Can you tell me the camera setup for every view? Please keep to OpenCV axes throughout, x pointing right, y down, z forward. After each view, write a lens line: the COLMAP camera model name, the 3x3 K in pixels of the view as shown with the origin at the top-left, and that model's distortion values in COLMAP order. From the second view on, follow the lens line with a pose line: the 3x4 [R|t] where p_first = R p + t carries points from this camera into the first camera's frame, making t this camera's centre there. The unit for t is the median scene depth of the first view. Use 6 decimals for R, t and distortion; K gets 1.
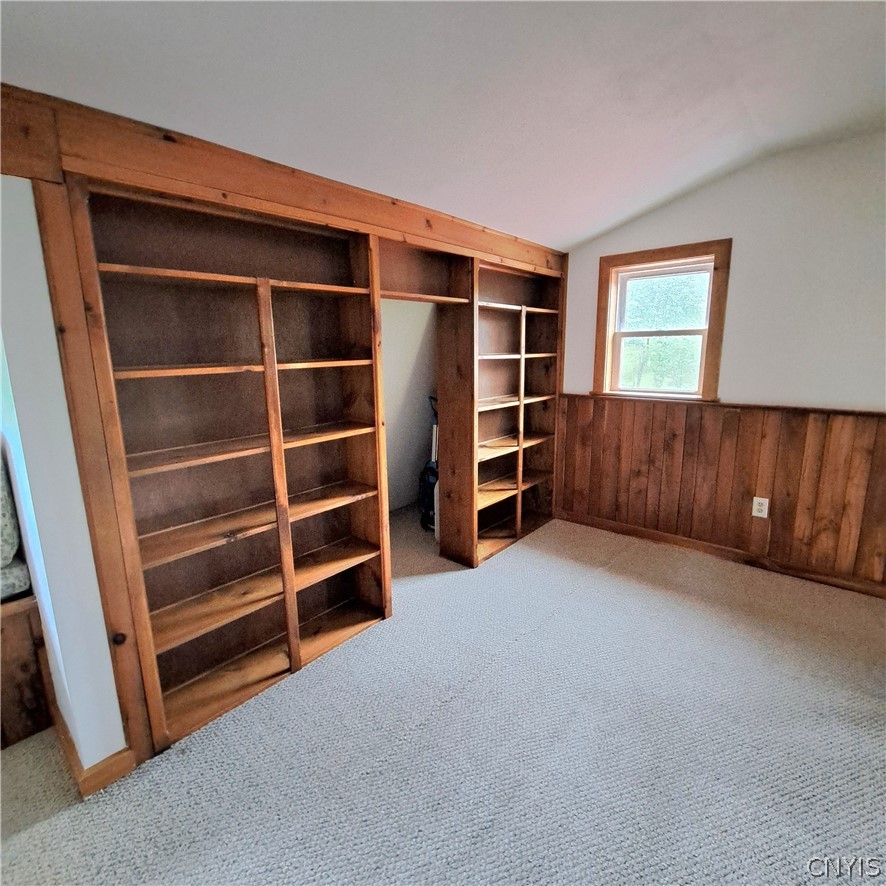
lens RADIAL K [[467.8, 0, 441.4], [0, 467.8, 437.2], [0, 0, 1]] dist [-0.002848, -0.008644]
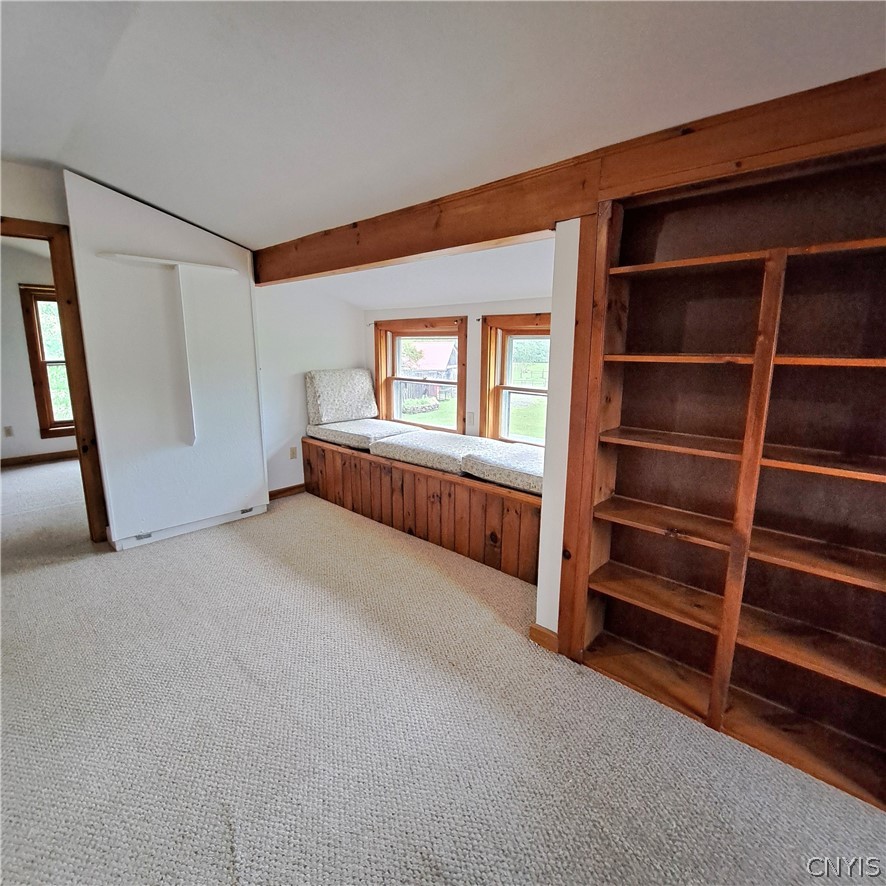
lens RADIAL K [[467.8, 0, 441.4], [0, 467.8, 437.2], [0, 0, 1]] dist [-0.002848, -0.008644]
pose [[-0.047978, 0.206457, -0.977279, 0.480008], [-0.189885, 0.958678, 0.211850, -0.090018], [0.980633, 0.195735, -0.006793, 0.498327]]
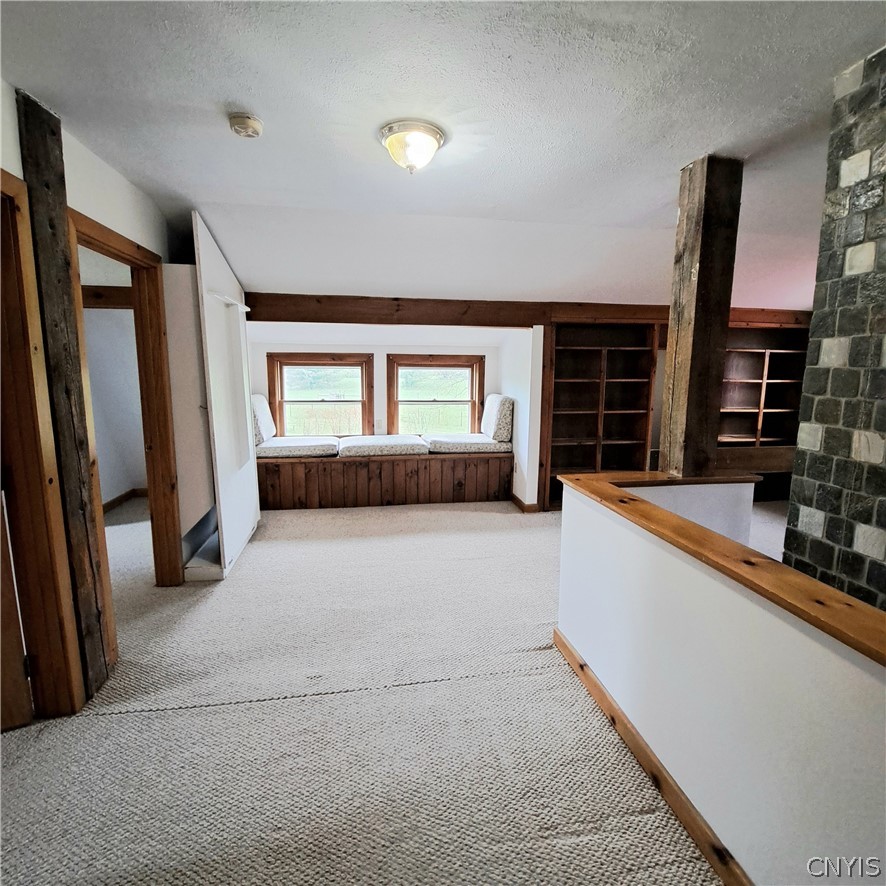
lens RADIAL K [[467.8, 0, 441.4], [0, 467.8, 437.2], [0, 0, 1]] dist [-0.002848, -0.008644]
pose [[0.770806, 0.114245, -0.626742, 0.609966], [-0.137419, 0.990446, 0.011536, 0.256980], [0.622072, 0.077235, 0.779141, -1.564843]]
